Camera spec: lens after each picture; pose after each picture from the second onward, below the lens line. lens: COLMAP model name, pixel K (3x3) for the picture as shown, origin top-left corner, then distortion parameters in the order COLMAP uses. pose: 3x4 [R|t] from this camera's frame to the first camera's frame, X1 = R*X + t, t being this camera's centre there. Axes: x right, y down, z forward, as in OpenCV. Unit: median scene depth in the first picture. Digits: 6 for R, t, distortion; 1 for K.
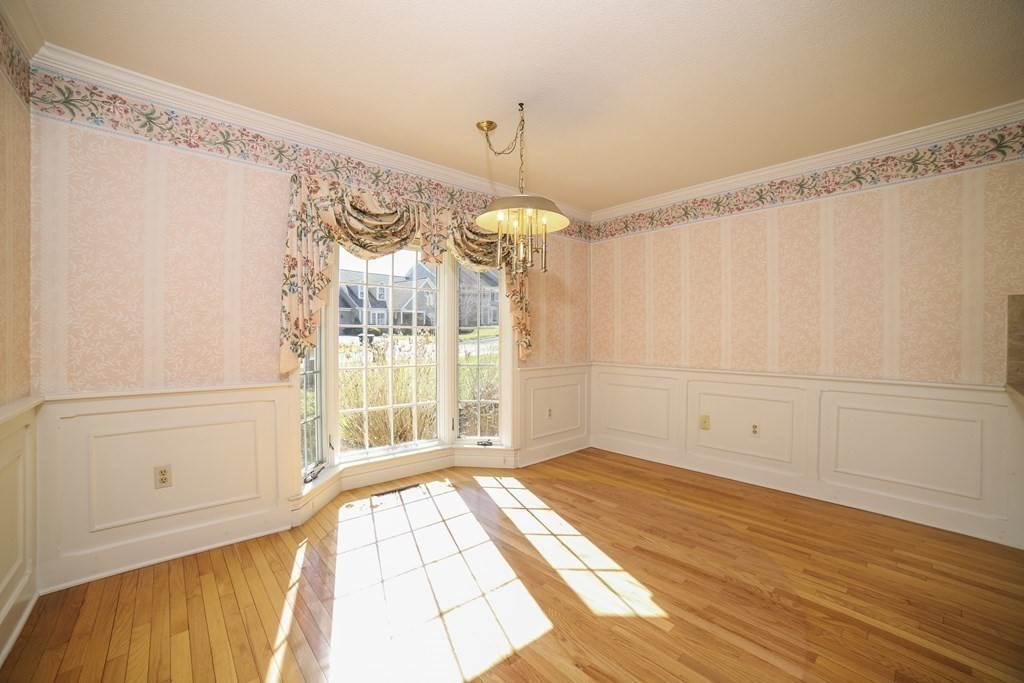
lens RADIAL K [[408.7, 0, 521.6], [0, 408.7, 339.7], [0, 0, 1]] dist [-0.095777, 0.026982]
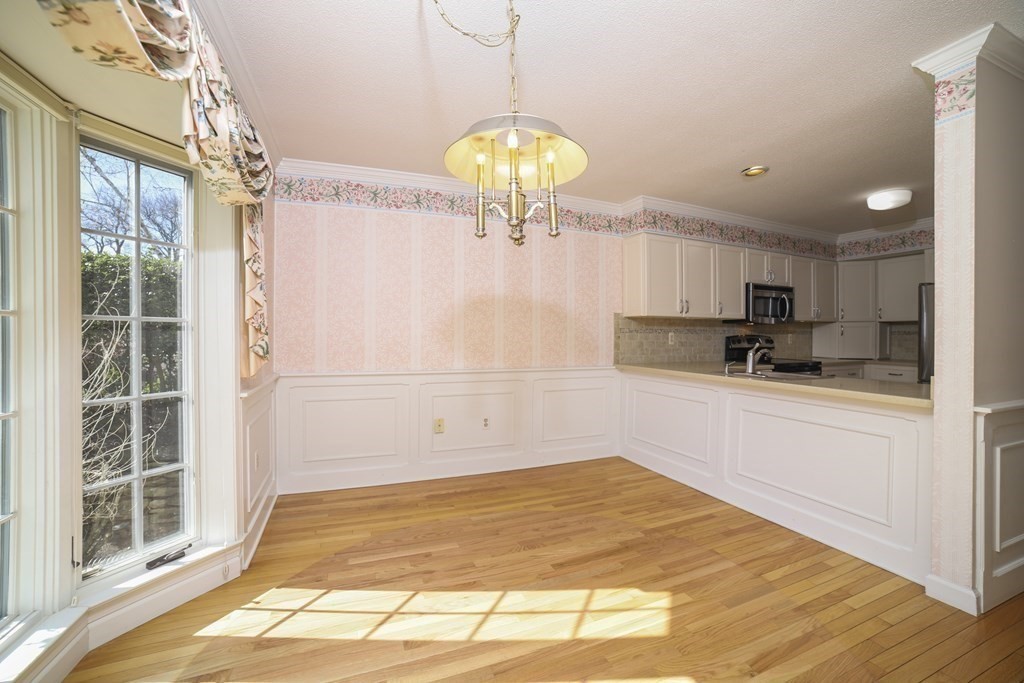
lens RADIAL K [[408.7, 0, 521.6], [0, 408.7, 339.7], [0, 0, 1]] dist [-0.095777, 0.026982]
pose [[0.358433, -0.014433, 0.933444, -0.417462], [0.001967, 0.999890, 0.014705, -0.015781], [-0.933553, -0.003435, 0.358422, 0.513906]]
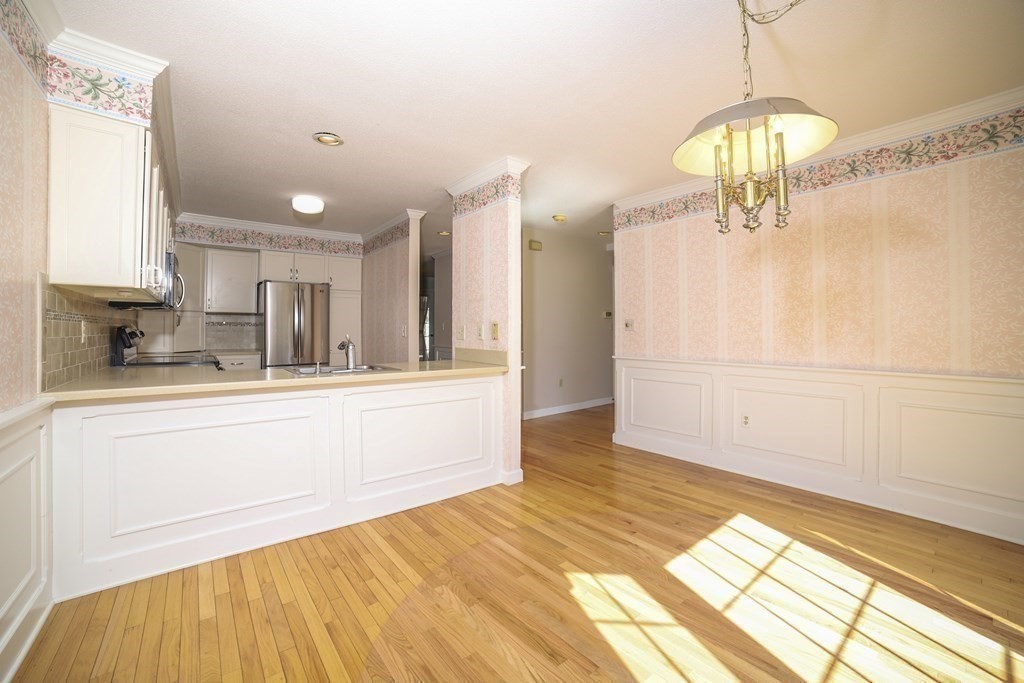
lens RADIAL K [[401.9, 0, 513.4], [0, 401.9, 325.6], [0, 0, 1]] dist [-0.044658, 0.000184]
pose [[-0.993771, -0.013148, 0.110659, 0.209557], [-0.013930, 0.999883, -0.006295, -0.016257], [-0.110564, -0.007797, -0.993838, 1.144683]]
